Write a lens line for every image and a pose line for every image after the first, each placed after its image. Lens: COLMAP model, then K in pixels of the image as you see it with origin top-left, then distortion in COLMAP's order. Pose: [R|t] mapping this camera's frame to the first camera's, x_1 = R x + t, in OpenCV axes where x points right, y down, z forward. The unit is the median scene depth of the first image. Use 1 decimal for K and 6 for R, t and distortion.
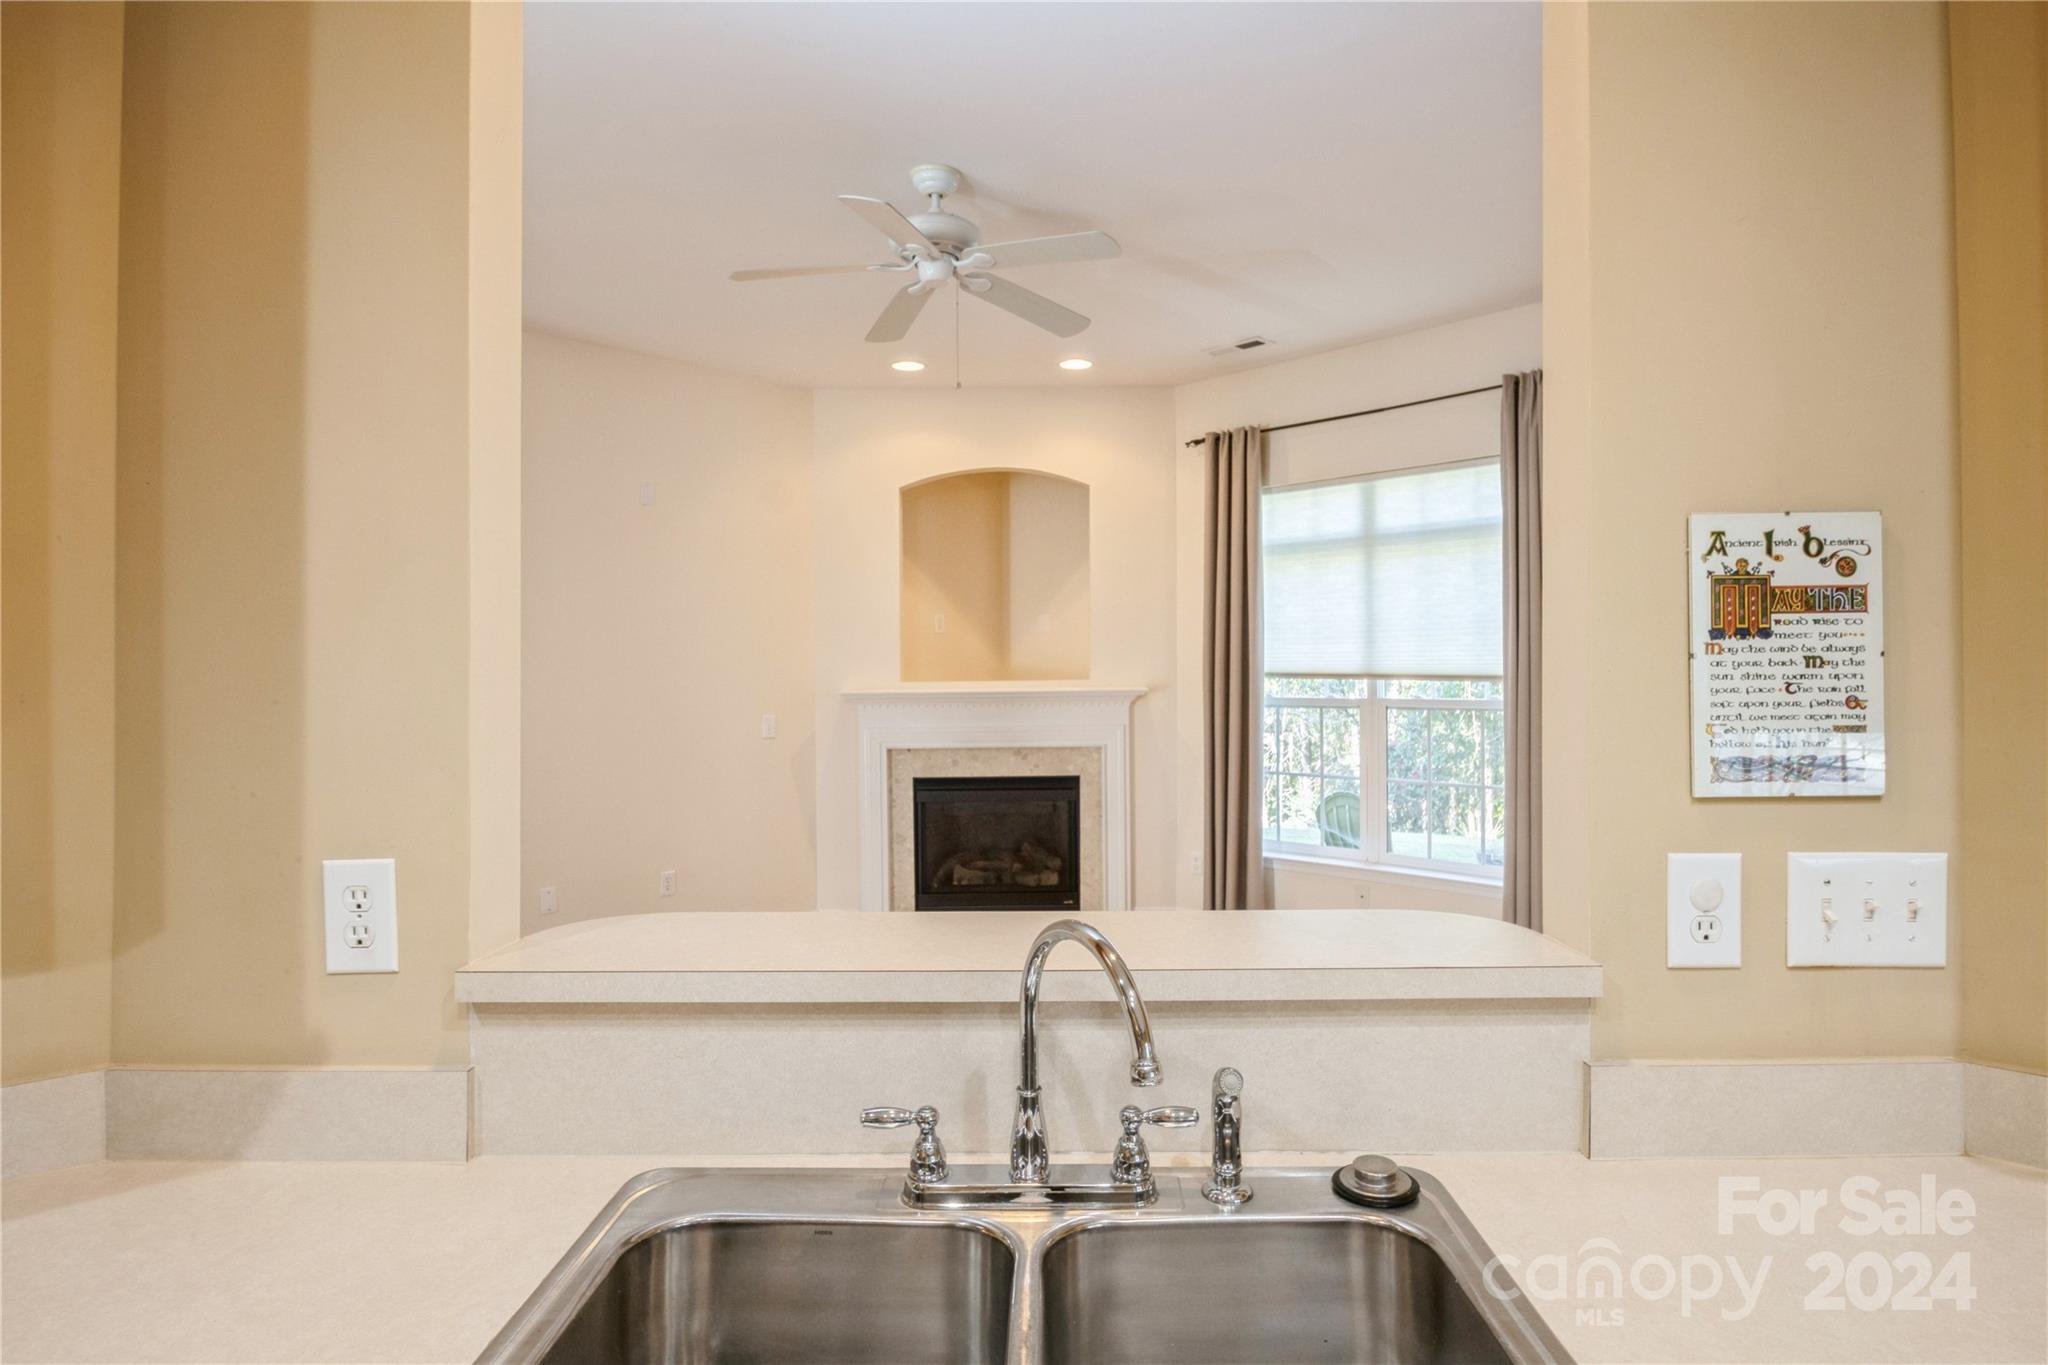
lens RADIAL K [[1120.1, 0, 1040.9], [0, 1120.1, 670.8], [0, 0, 1]] dist [-0.003626, 0.000231]
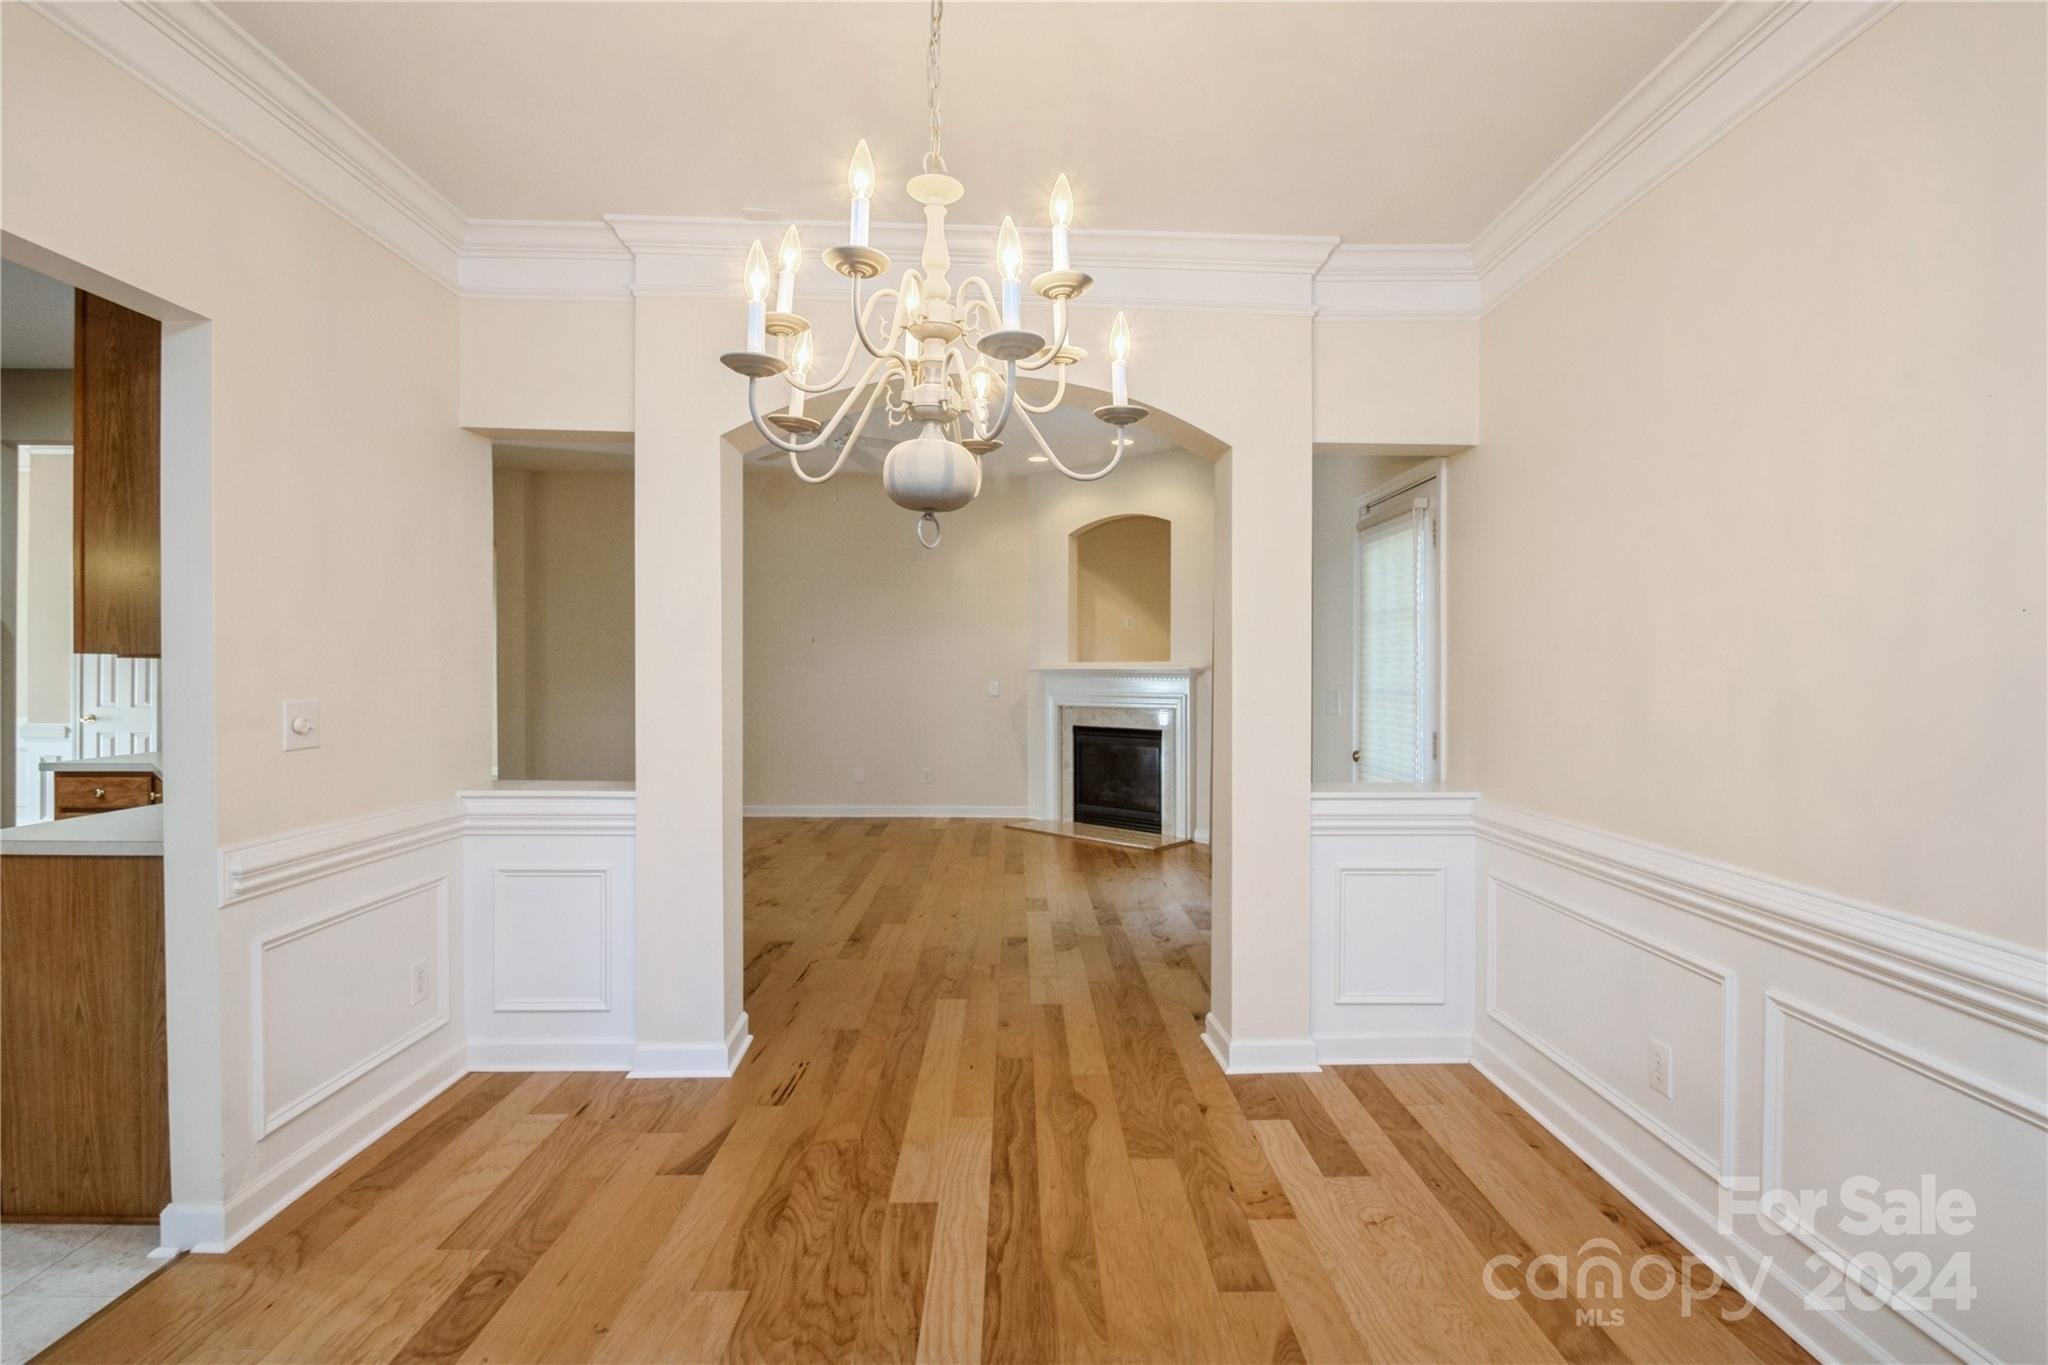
lens RADIAL K [[944.5, 0, 1026.7], [0, 944.5, 683.9], [0, 0, 1]] dist [0.016110, -0.003242]
pose [[0.728333, 0.019587, -0.684944, 0.794415], [-0.008673, 0.999775, 0.019368, 0.016696], [0.685169, -0.008166, 0.728339, 0.030011]]
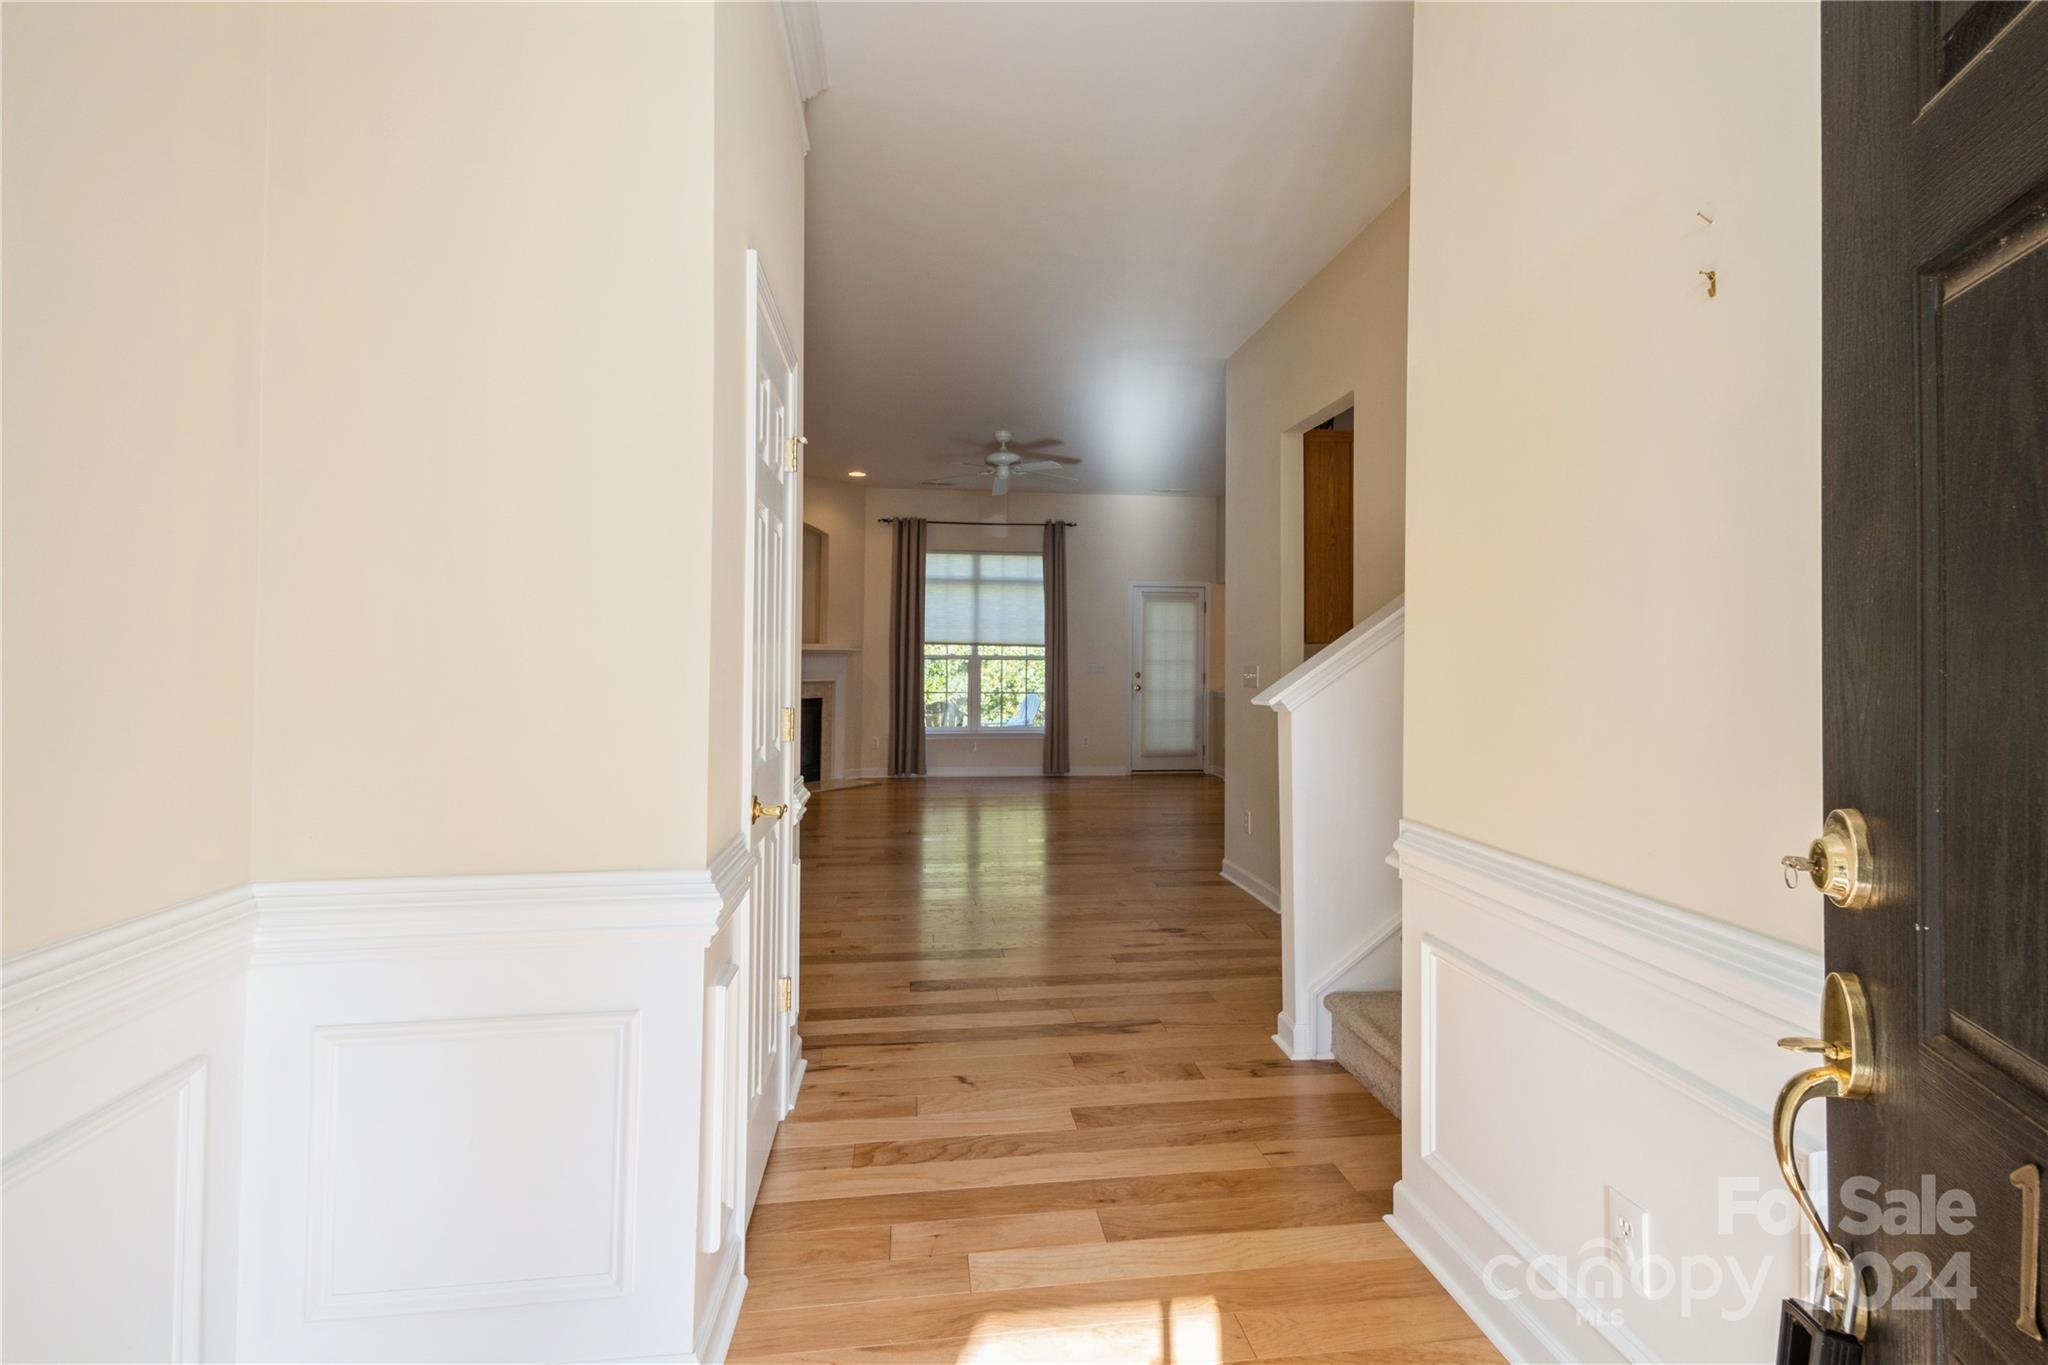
lens RADIAL K [[944.5, 0, 1034.2], [0, 944.5, 610.7], [0, 0, 1]] dist [0.016110, -0.003242]
pose [[0.593300, 0.047444, 0.803582, -1.069730], [-0.012206, 0.998677, -0.049951, 0.029131], [-0.804889, 0.019828, 0.593094, -0.167349]]
